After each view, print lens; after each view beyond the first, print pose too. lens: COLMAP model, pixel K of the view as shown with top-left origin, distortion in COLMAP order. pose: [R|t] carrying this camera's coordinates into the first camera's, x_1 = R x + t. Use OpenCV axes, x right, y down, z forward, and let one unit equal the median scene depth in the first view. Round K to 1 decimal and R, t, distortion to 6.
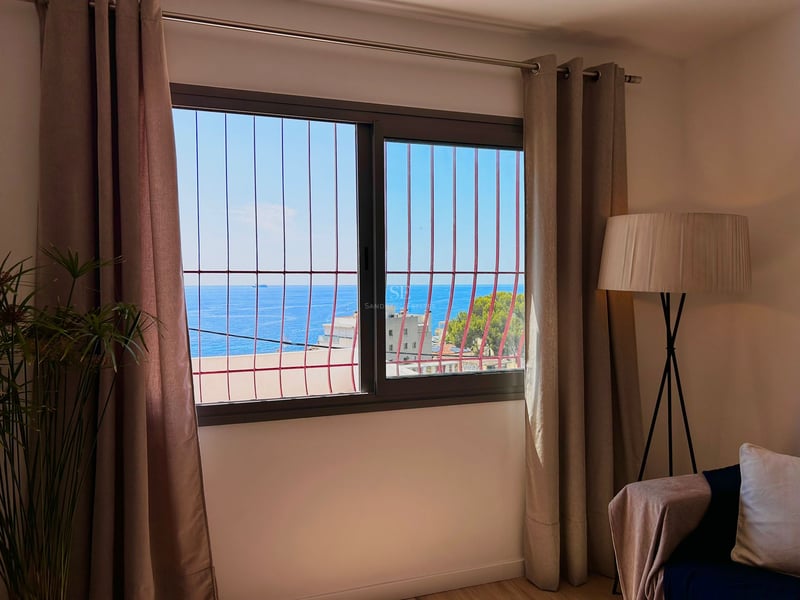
lens RADIAL K [[608.1, 0, 400.4], [0, 608.1, 302.9], [0, 0, 1]] dist [0.040959, -0.047107]
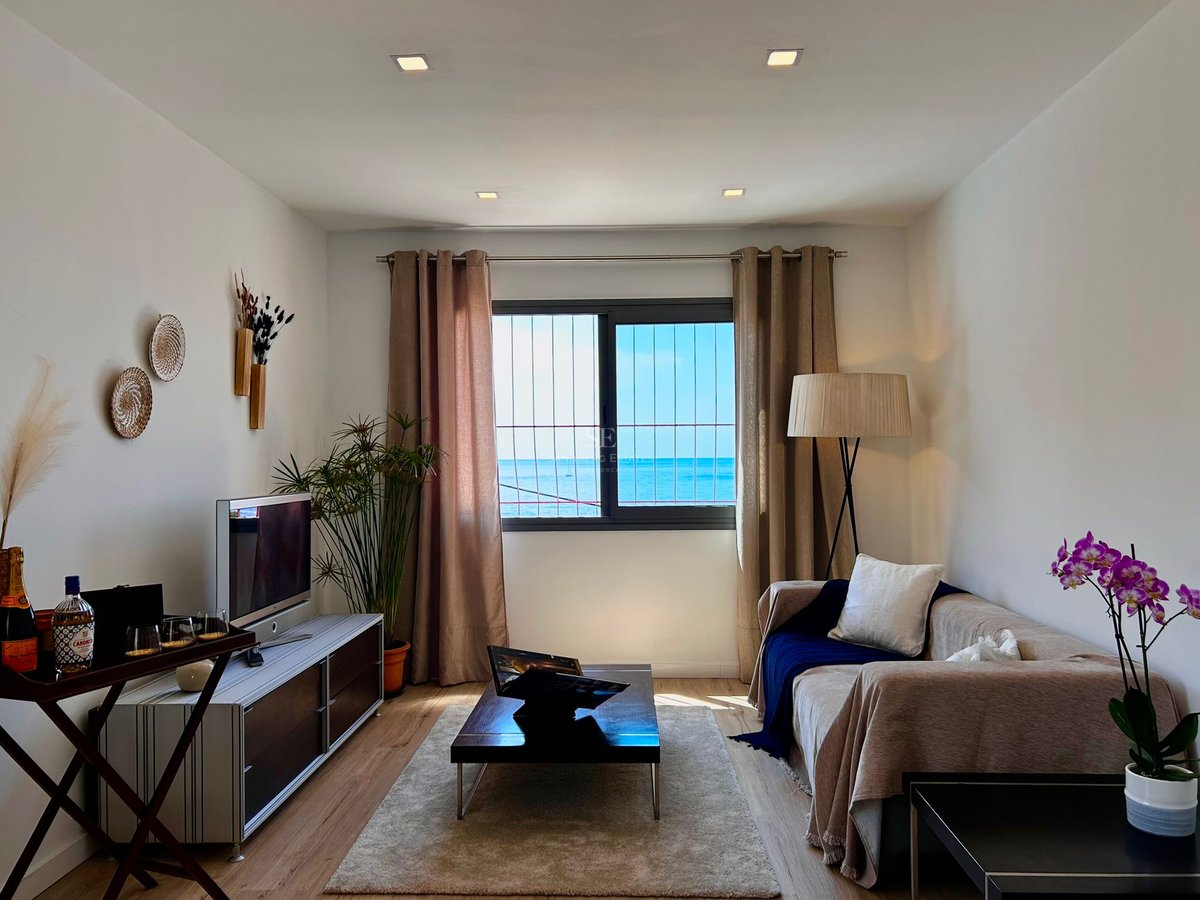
lens RADIAL K [[912.1, 0, 599.9], [0, 912.1, 457.4], [0, 0, 1]] dist [0.040959, -0.047107]
pose [[0.930304, -0.004981, -0.366756, 0.651046], [-0.007827, 0.999411, -0.033427, 0.084803], [0.366707, 0.033967, 0.929716, -0.826230]]
